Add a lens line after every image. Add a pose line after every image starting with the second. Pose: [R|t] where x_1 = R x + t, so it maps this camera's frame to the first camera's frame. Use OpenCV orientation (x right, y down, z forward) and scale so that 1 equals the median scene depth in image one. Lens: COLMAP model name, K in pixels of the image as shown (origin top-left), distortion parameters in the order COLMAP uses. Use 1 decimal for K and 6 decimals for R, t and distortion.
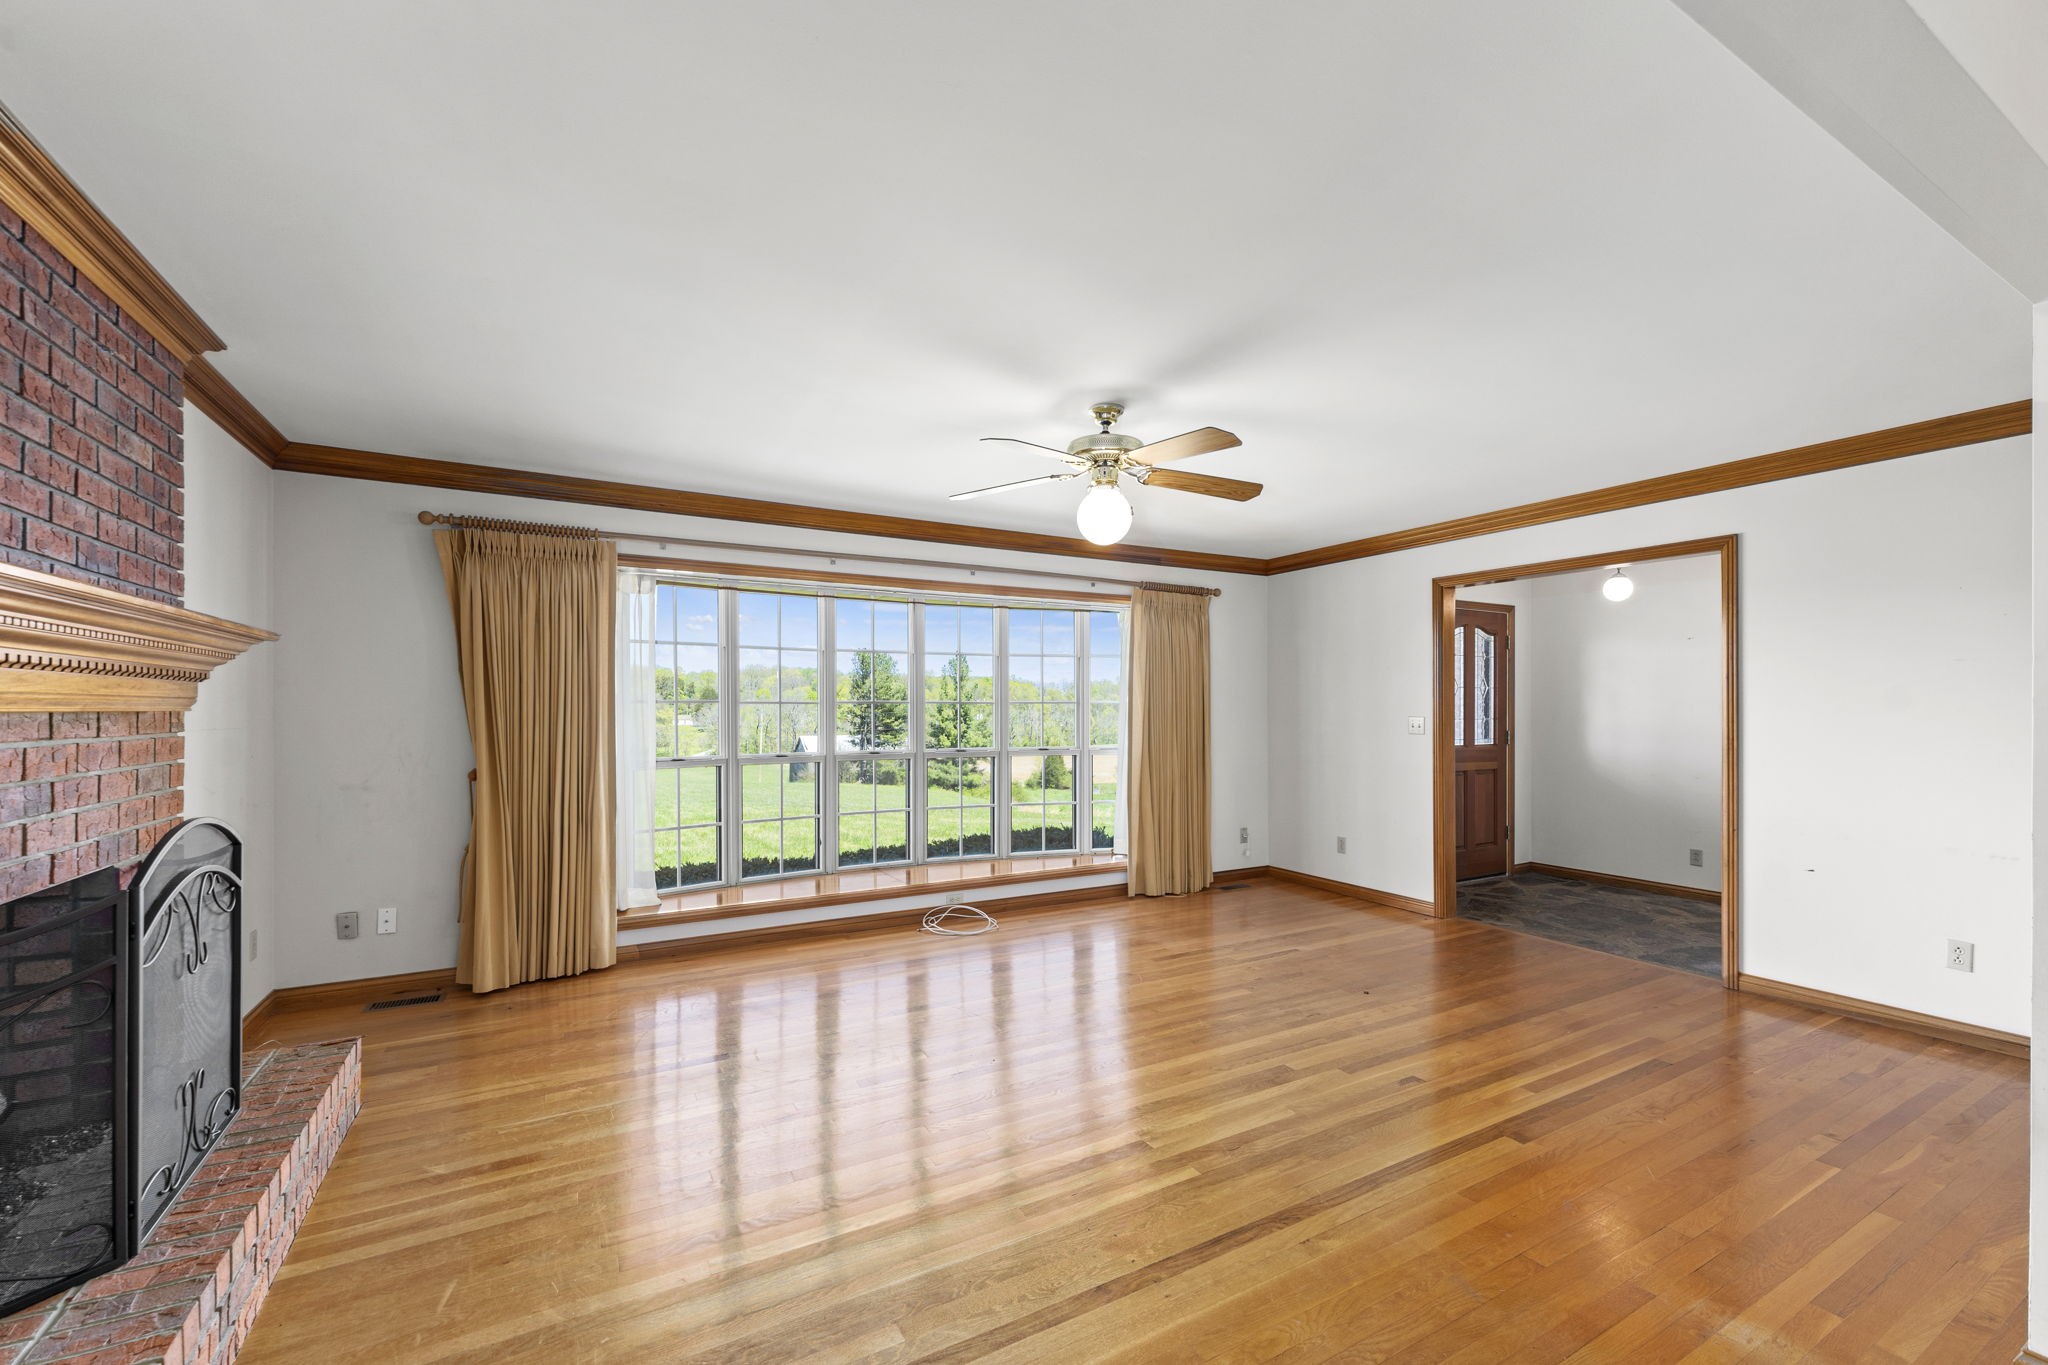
lens RADIAL K [[843.3, 0, 1030.8], [0, 843.3, 697.3], [0, 0, 1]] dist [-0.000287, 0.000086]
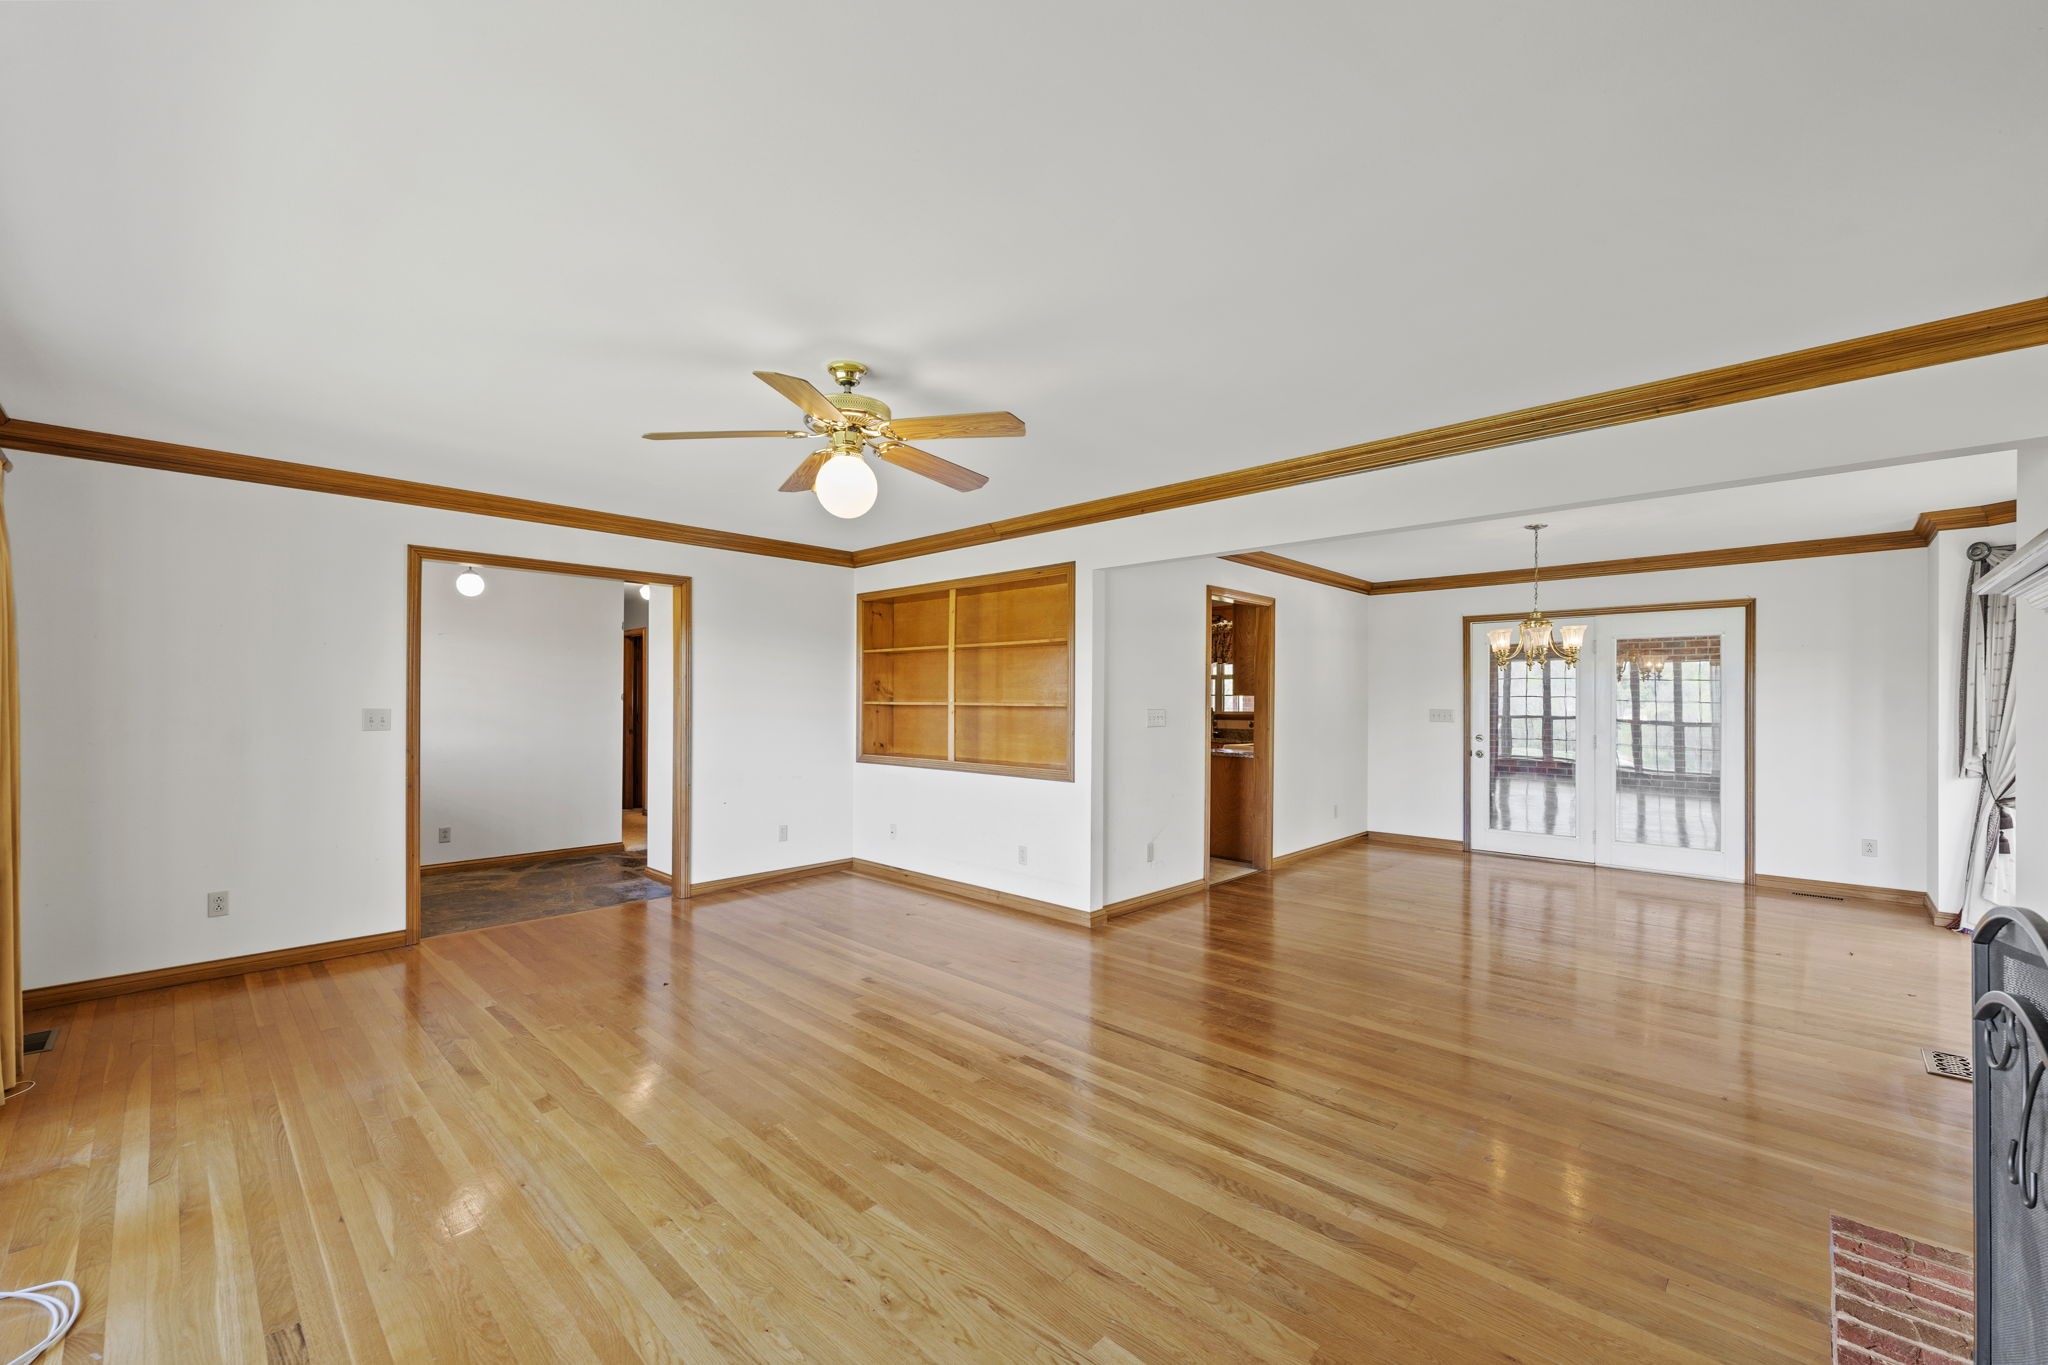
lens RADIAL K [[843.3, 0, 1028.6], [0, 843.3, 688.5], [0, 0, 1]] dist [-0.000287, 0.000086]
pose [[-0.287068, 0.003810, 0.957903, -0.579771], [-0.010999, 0.999913, -0.007274, 0.003270], [-0.957847, -0.012624, -0.287001, 0.750625]]
